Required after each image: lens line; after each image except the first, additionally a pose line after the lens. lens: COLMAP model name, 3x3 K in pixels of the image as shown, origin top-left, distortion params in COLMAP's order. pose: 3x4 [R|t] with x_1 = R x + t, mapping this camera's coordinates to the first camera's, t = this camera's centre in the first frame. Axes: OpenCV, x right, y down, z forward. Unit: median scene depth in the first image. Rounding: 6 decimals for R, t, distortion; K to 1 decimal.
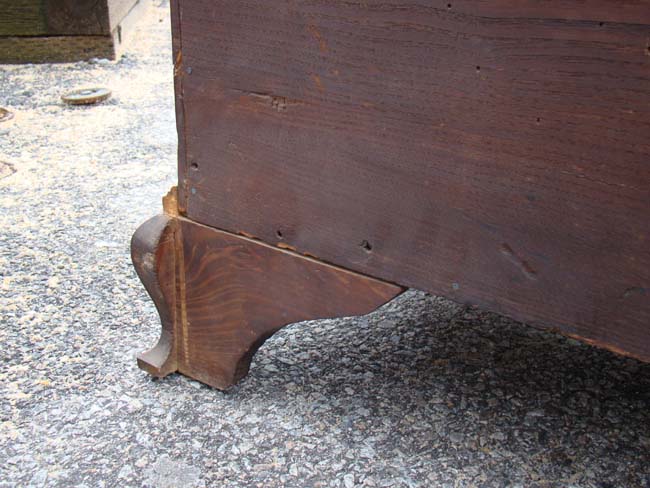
lens RADIAL K [[823.0, 0, 321.5], [0, 823.0, 245.7], [0, 0, 1]] dist [0.029223, 0.000000]
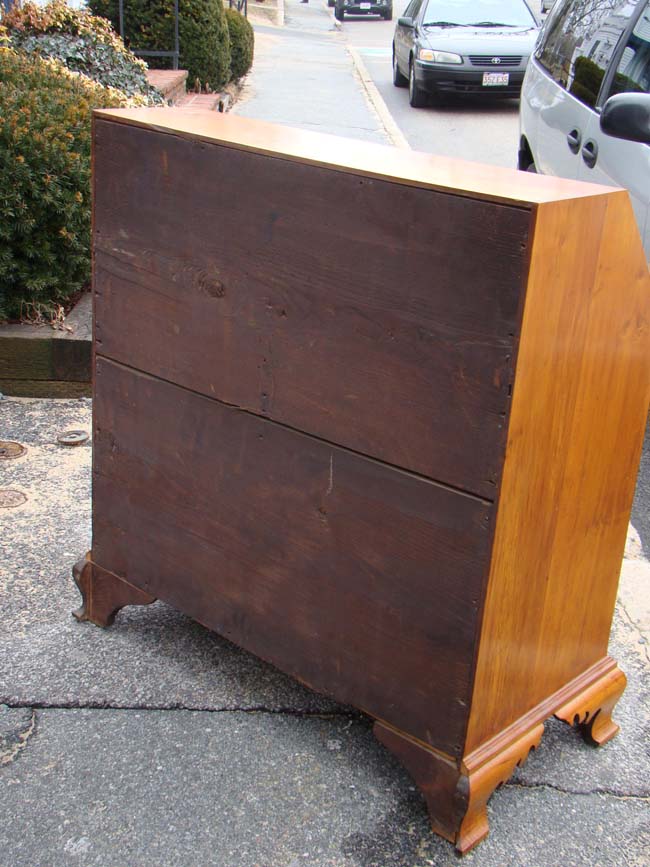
lens RADIAL K [[1097.7, 0, 329.7], [0, 1097.7, 433.0], [0, 0, 1]] dist [0.029223, 0.000000]
pose [[0.994797, 0.082872, -0.059253, 0.597469], [-0.084671, 0.996000, -0.028529, -0.318228], [0.056651, 0.033398, 0.997835, -1.951897]]
